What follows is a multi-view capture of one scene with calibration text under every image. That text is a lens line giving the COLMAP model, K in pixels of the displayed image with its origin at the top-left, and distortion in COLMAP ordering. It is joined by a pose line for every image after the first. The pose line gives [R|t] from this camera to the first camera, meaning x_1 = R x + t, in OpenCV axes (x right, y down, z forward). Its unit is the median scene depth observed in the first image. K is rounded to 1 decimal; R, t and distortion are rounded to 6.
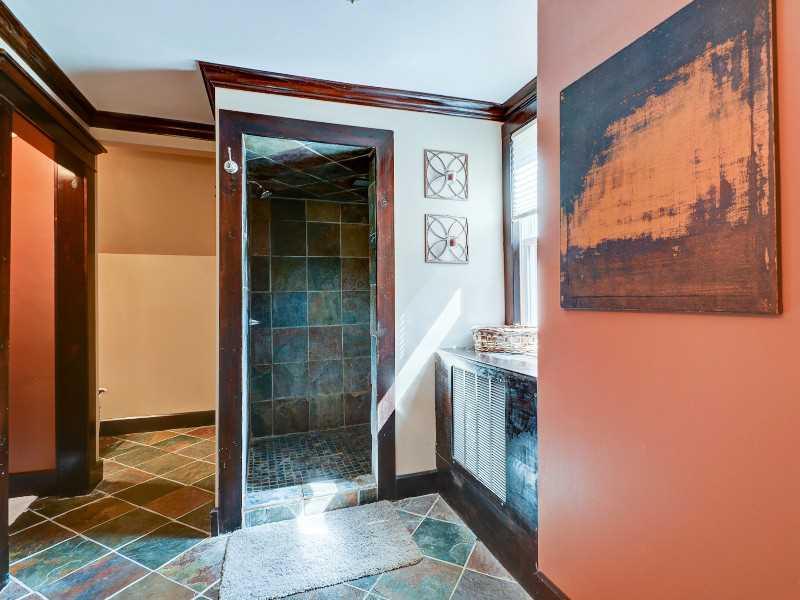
lens RADIAL K [[413.9, 0, 397.4], [0, 413.9, 297.2], [0, 0, 1]] dist [0.000733, -0.000339]
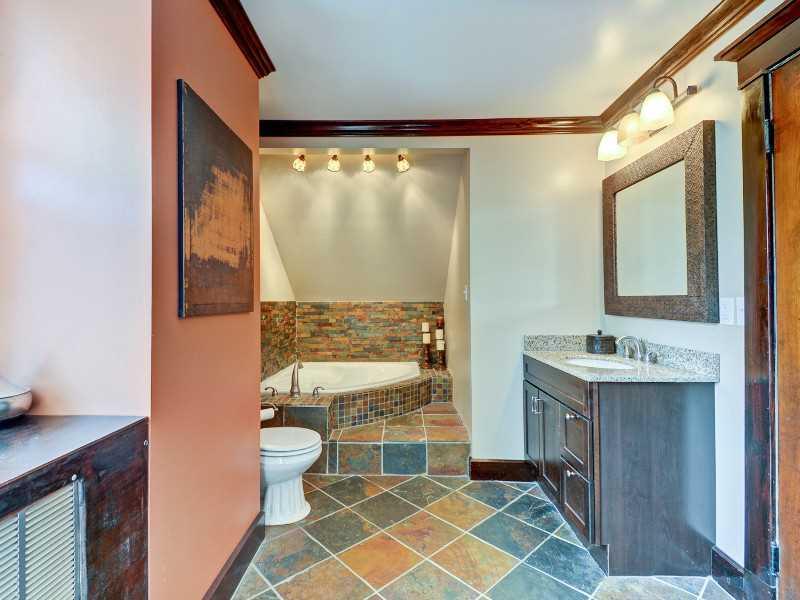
lens RADIAL K [[413.9, 0, 397.4], [0, 413.9, 297.2], [0, 0, 1]] dist [0.000733, -0.000339]
pose [[-0.944600, 0.015525, 0.327858, -0.356117], [0.012264, 0.999853, -0.012010, -0.000531], [-0.327996, -0.007323, -0.944651, 1.752071]]
